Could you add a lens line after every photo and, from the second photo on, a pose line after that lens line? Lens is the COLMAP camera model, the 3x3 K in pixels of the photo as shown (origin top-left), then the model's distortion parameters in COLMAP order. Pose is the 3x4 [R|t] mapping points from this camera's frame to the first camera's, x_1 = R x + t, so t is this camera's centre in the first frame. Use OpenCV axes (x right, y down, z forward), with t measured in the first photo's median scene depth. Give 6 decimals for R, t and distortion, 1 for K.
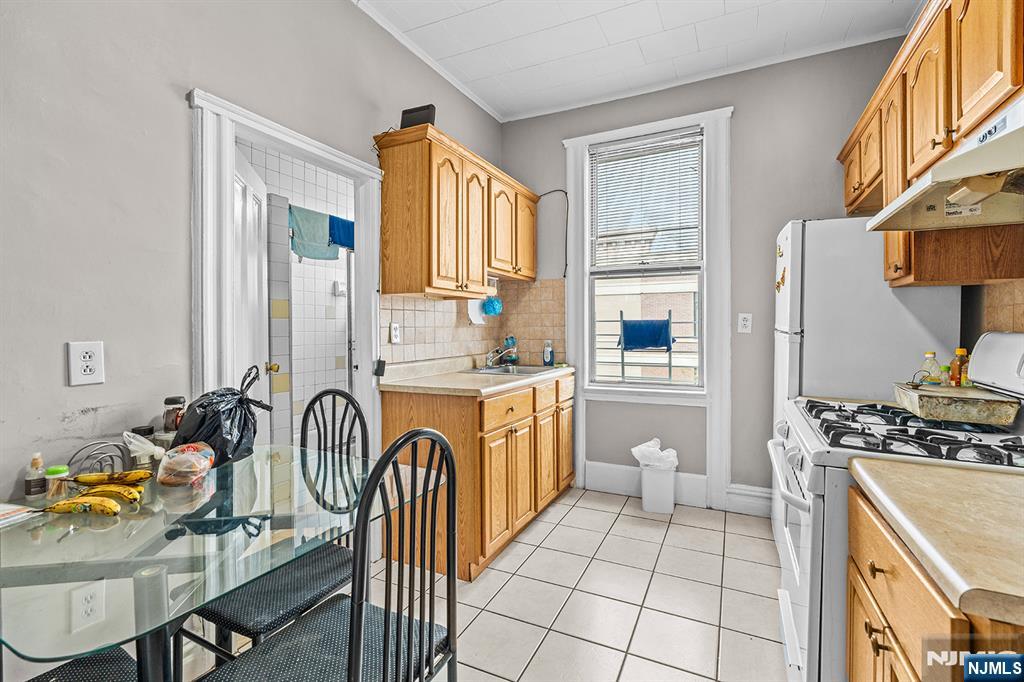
lens RADIAL K [[456.6, 0, 510.4], [0, 456.6, 333.9], [0, 0, 1]] dist [-0.008142, 0.001474]
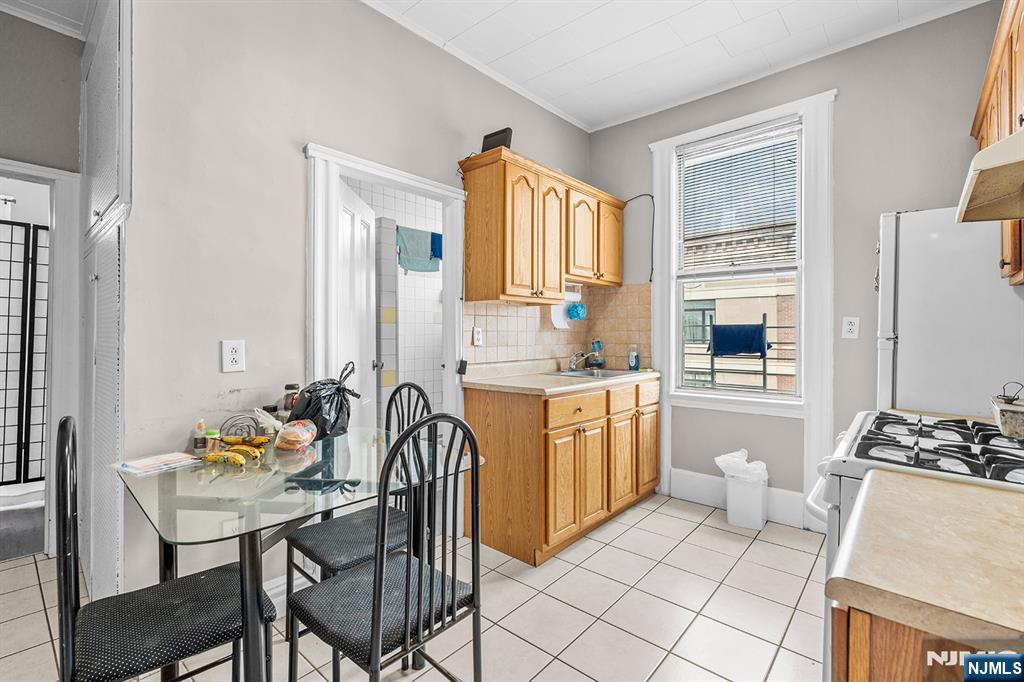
lens RADIAL K [[456.6, 0, 513.4], [0, 456.6, 339.0], [0, 0, 1]] dist [-0.008142, 0.001474]
pose [[0.964049, 0.007540, -0.265616, 0.135030], [-0.007576, 0.999971, 0.000890, 0.002985], [0.265615, 0.001154, 0.964078, -0.052583]]
